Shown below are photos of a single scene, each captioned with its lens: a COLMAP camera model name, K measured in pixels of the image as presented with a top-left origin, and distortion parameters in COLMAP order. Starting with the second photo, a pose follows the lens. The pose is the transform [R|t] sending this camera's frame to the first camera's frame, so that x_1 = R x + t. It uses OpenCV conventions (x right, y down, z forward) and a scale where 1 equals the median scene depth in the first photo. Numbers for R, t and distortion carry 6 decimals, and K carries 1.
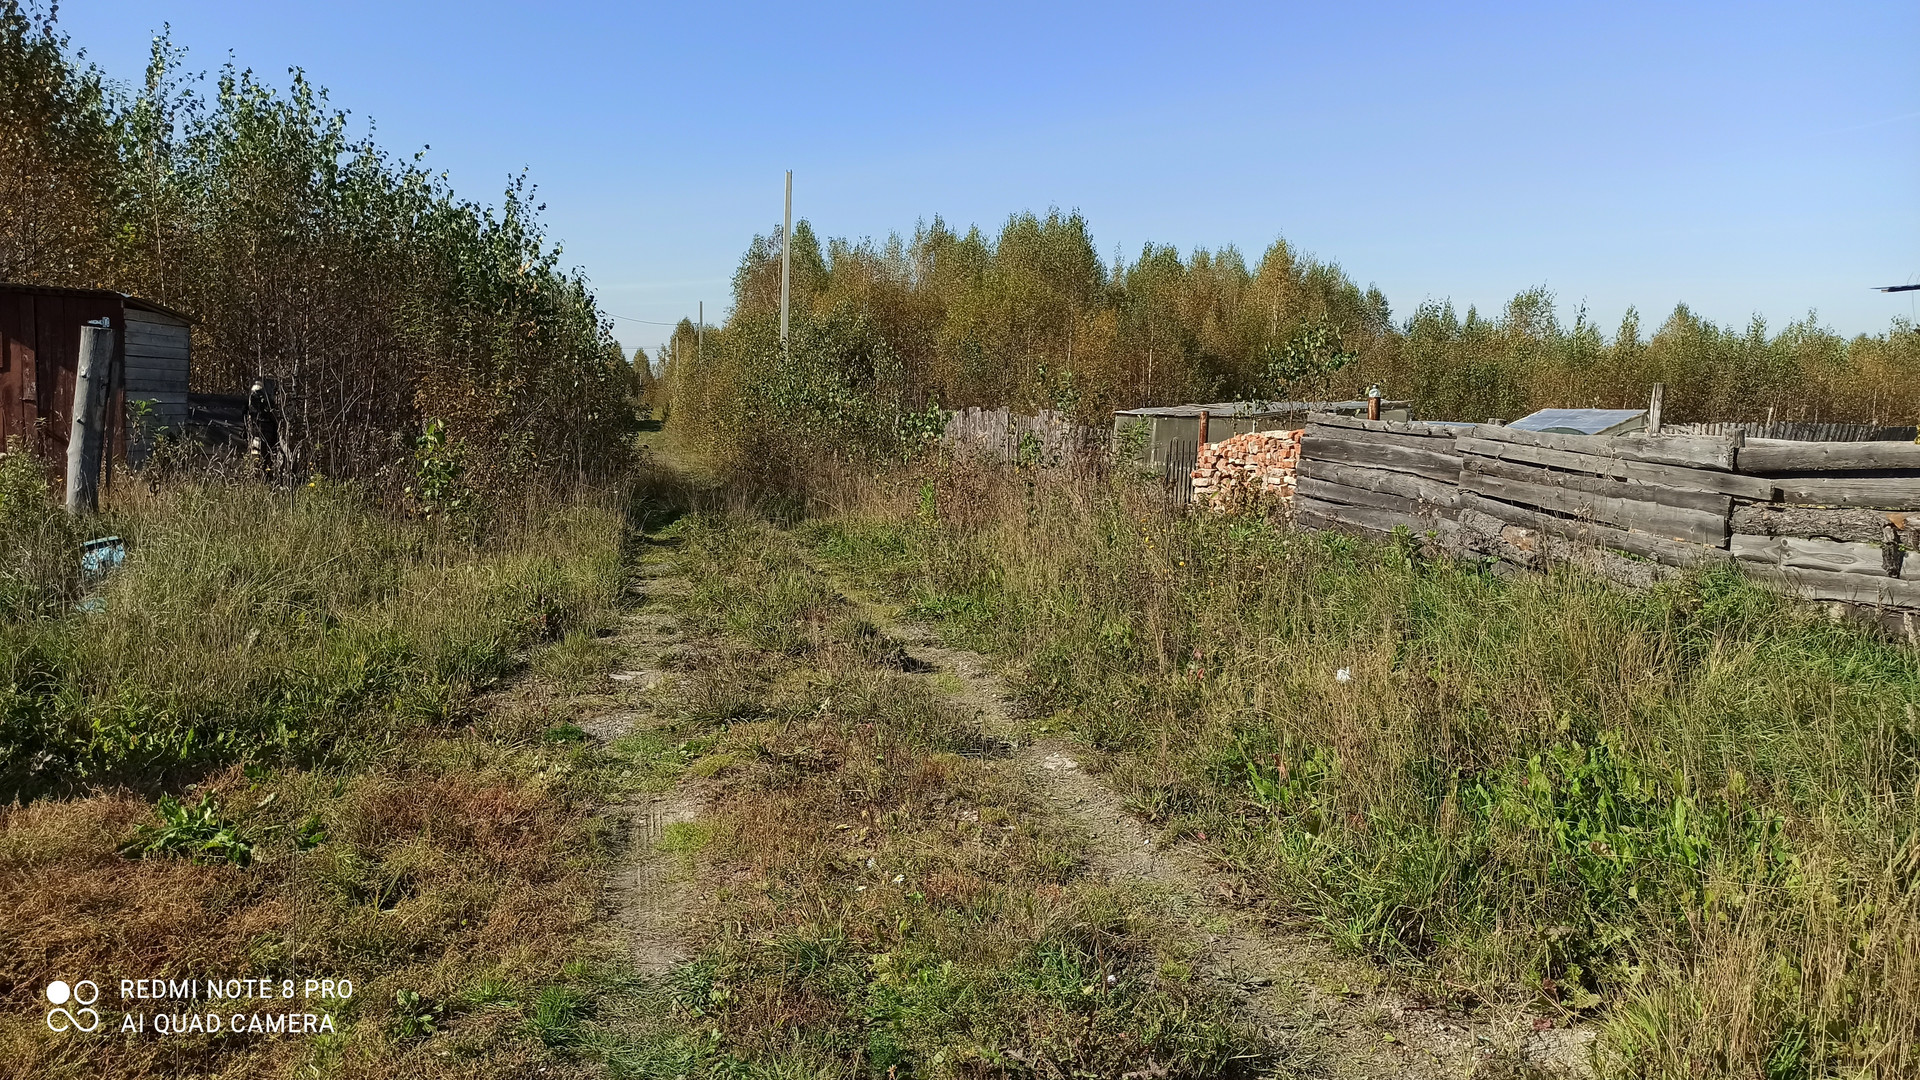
lens RADIAL K [[1418.9, 0, 931.1], [0, 1418.9, 563.3], [0, 0, 1]] dist [0.046440, -0.038910]
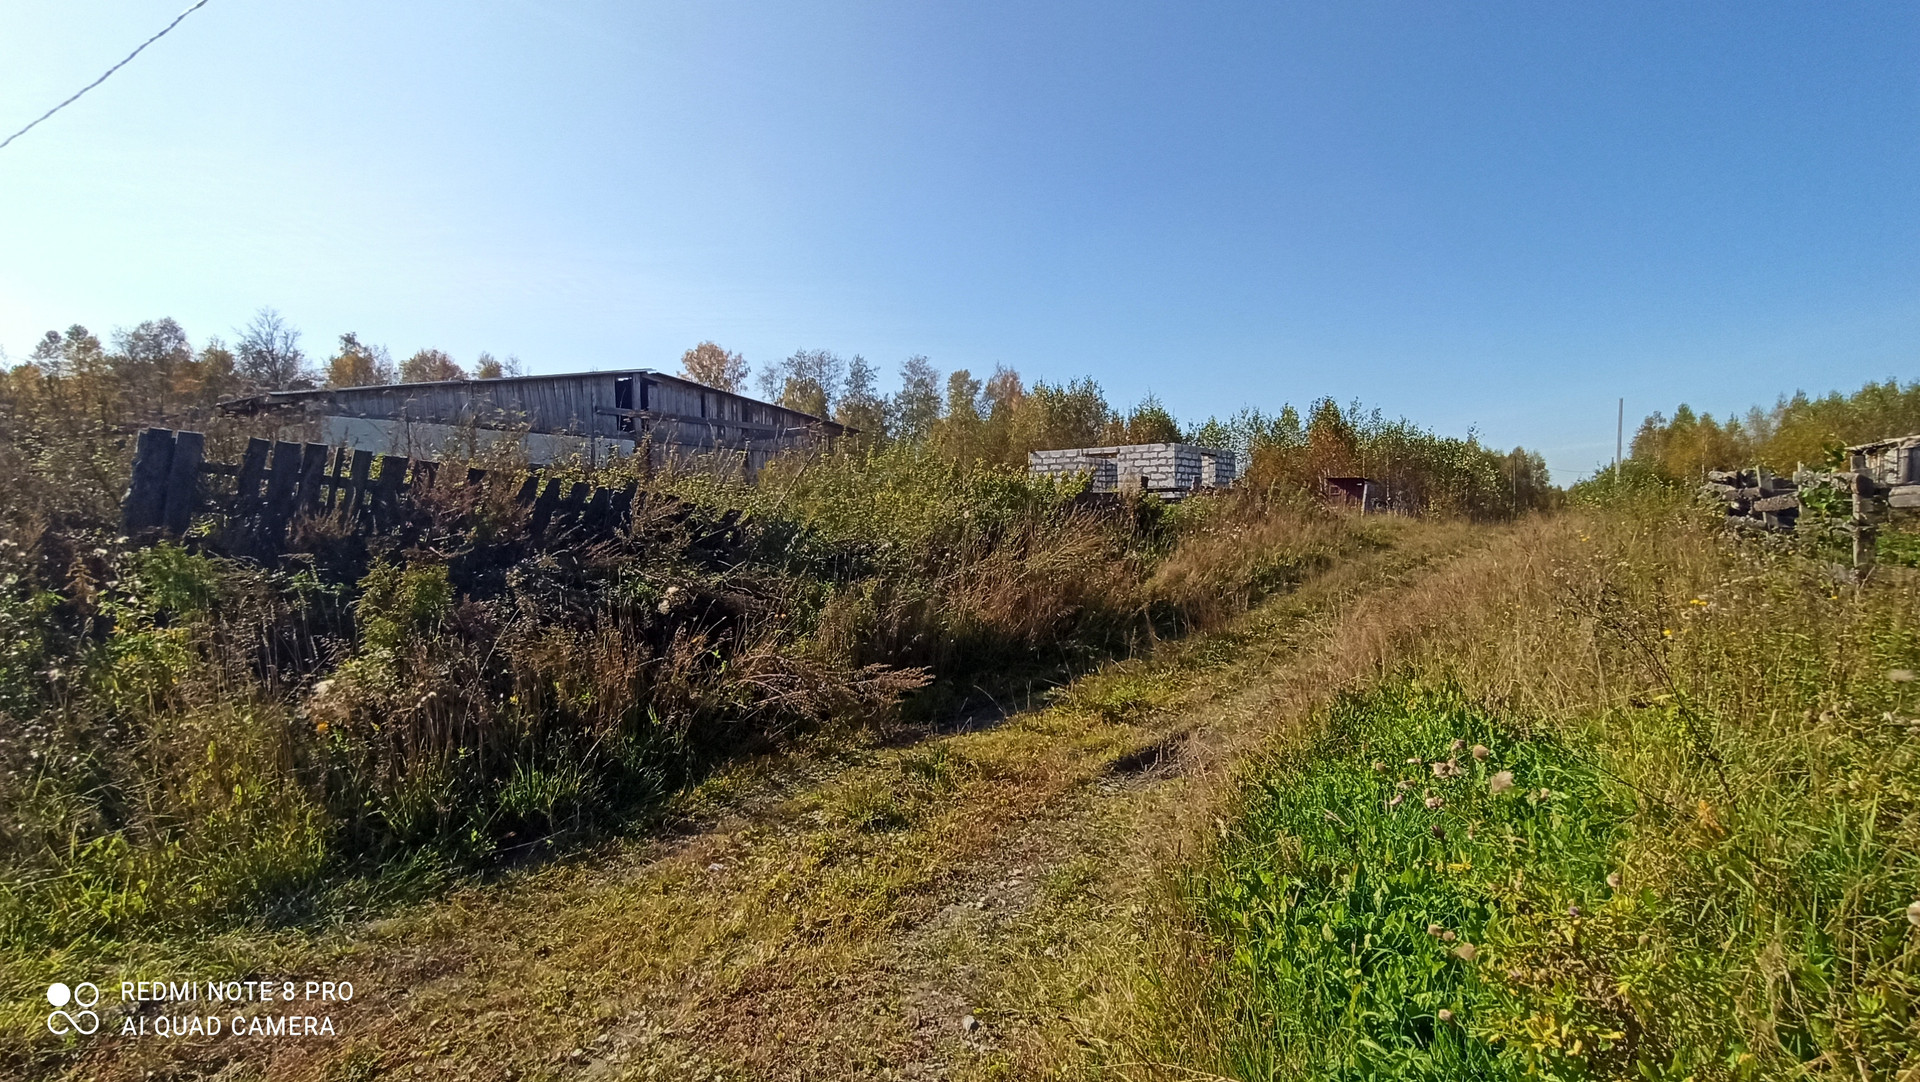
lens RADIAL K [[858.6, 0, 964.1], [0, 858.6, 536.5], [0, 0, 1]] dist [-0.012189, 0.000978]
pose [[0.655717, 0.000321, -0.755007, 0.174648], [-0.076241, 0.994916, -0.065793, 0.072364], [0.751148, 0.100704, 0.652408, -0.444733]]
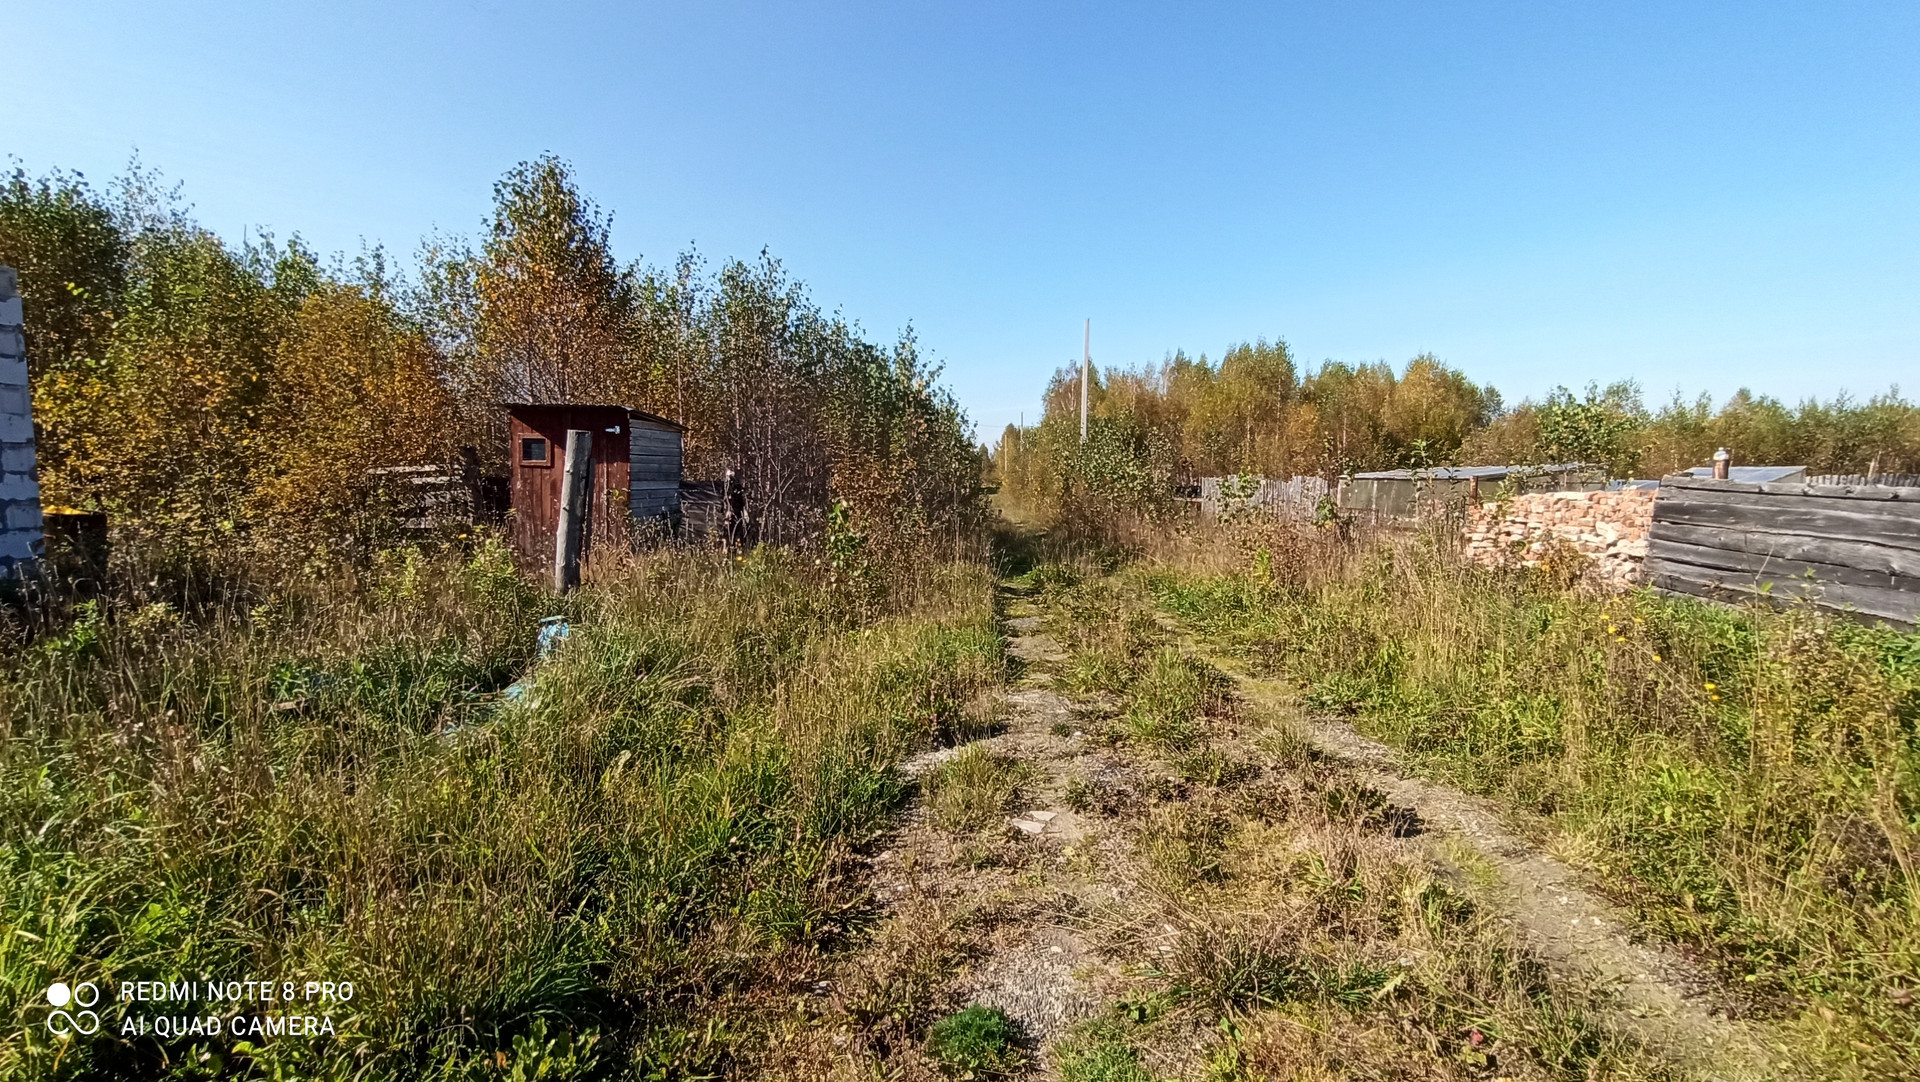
lens RADIAL K [[858.6, 0, 967.2], [0, 858.6, 542.4], [0, 0, 1]] dist [-0.012189, 0.000978]
pose [[0.976594, -0.006487, -0.214995, -0.027577], [-0.000656, 0.999451, -0.033136, -0.012170], [0.215092, 0.032501, 0.976053, 0.096780]]
